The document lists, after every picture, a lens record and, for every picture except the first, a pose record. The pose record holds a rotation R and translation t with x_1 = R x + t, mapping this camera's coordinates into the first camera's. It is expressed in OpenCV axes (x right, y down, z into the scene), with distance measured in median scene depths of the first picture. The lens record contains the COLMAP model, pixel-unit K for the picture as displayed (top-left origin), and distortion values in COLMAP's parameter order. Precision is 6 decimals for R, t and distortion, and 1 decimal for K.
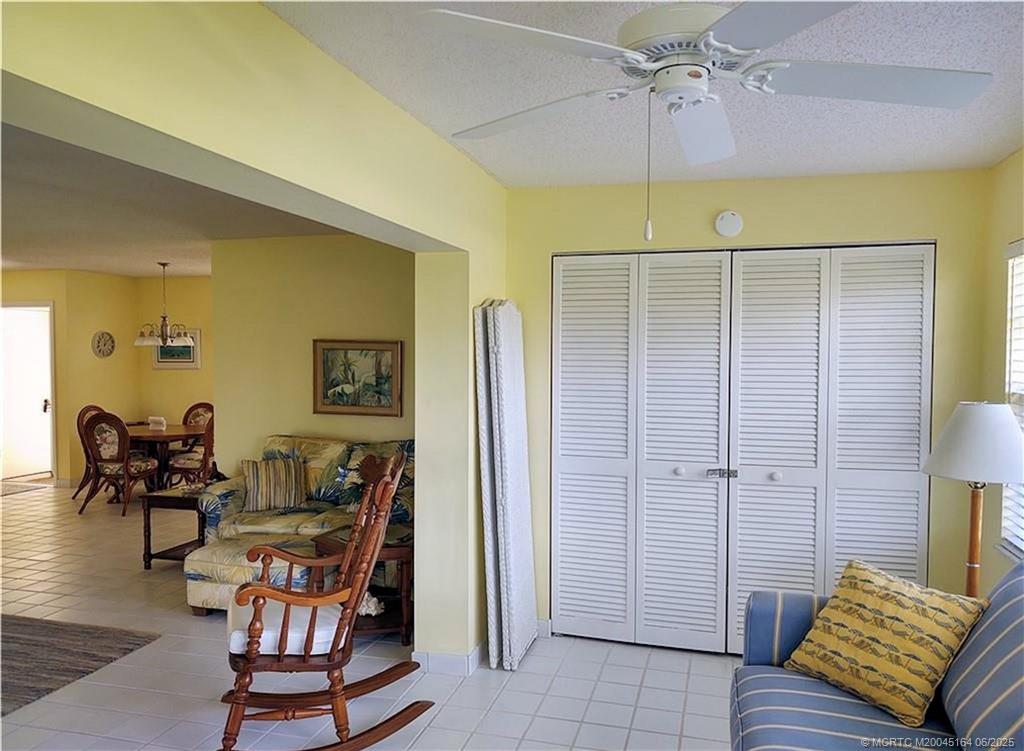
lens RADIAL K [[774.9, 0, 514.9], [0, 774.9, 382.9], [0, 0, 1]] dist [0.061195, -0.114878]
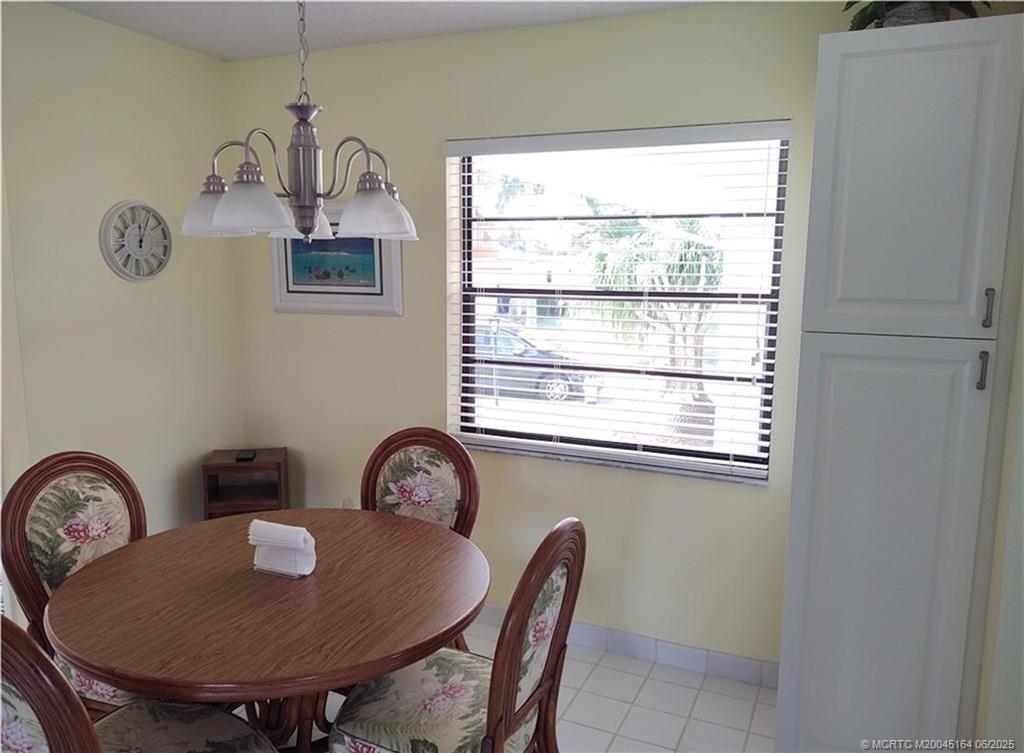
lens RADIAL K [[774.9, 0, 514.9], [0, 774.9, 383.9], [0, 0, 1]] dist [0.061195, -0.114878]
pose [[0.989957, 0.020989, -0.139803, -0.322522], [-0.004662, 0.993226, 0.116104, -0.028394], [0.141293, -0.114286, 0.983349, 0.706837]]
